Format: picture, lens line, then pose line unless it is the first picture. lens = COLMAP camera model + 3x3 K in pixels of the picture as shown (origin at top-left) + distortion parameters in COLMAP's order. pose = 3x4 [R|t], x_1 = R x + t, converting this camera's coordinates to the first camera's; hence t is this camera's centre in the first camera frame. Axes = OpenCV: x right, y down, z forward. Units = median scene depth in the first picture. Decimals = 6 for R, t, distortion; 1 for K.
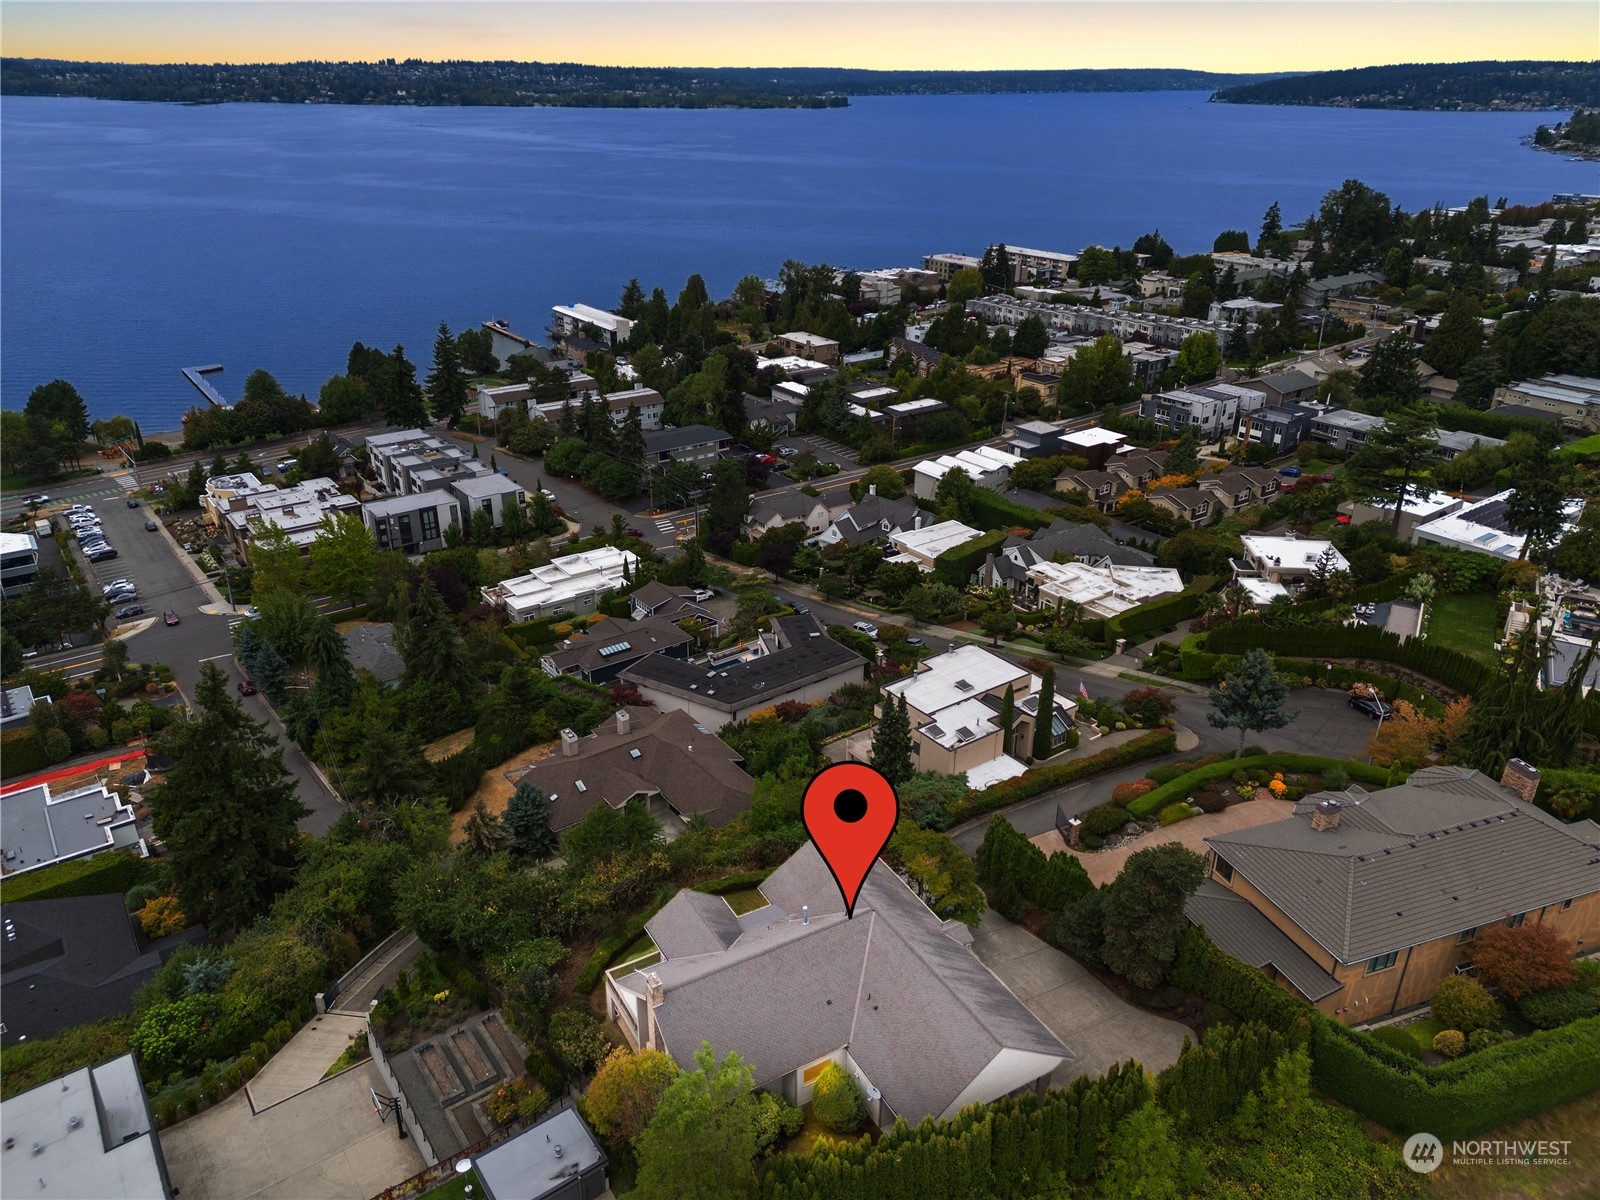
lens RADIAL K [[1122.5, 0, 800.0], [0, 1122.5, 600.0], [0, 0, 1]] dist [0.086799, -0.089996]
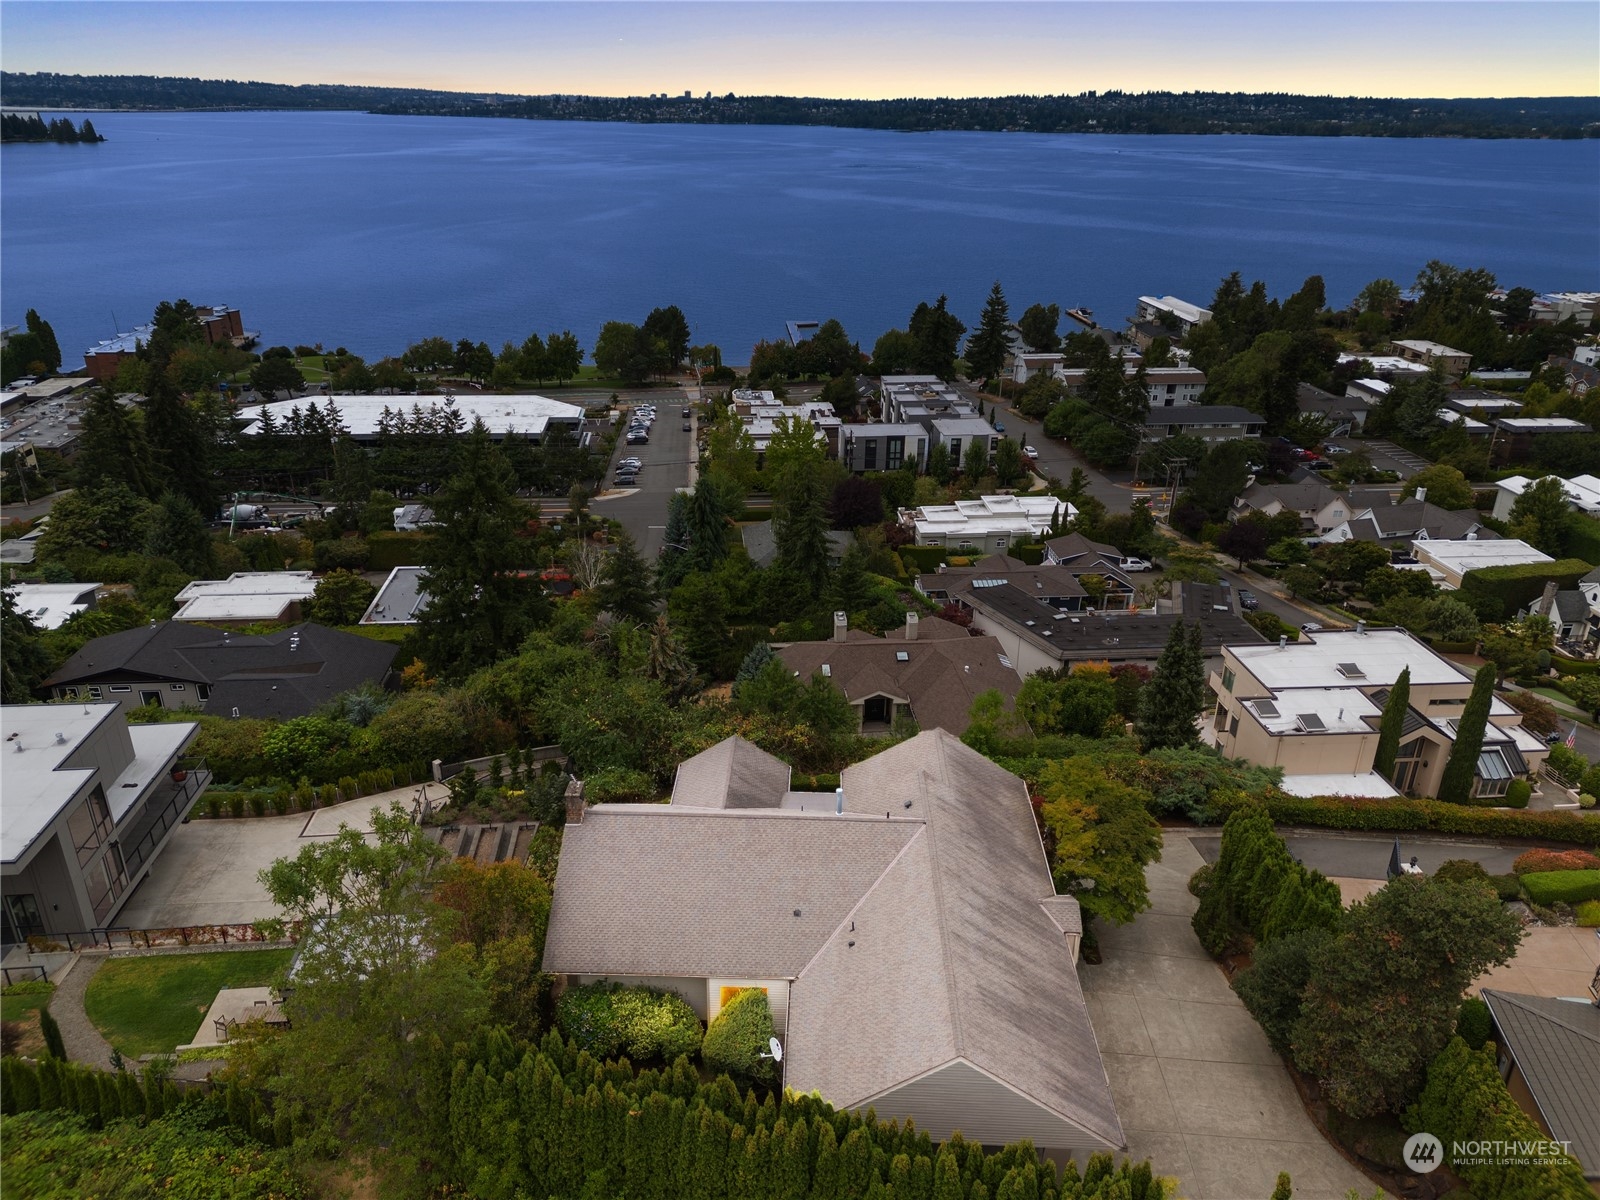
lens RADIAL K [[1122.5, 0, 800.0], [0, 1122.5, 600.0], [0, 0, 1]] dist [0.086799, -0.089996]
pose [[0.852681, 0.211107, -0.477879, 0.086592], [-0.224420, 0.974035, 0.029856, 0.042092], [0.471774, 0.081788, 0.877918, 0.109315]]
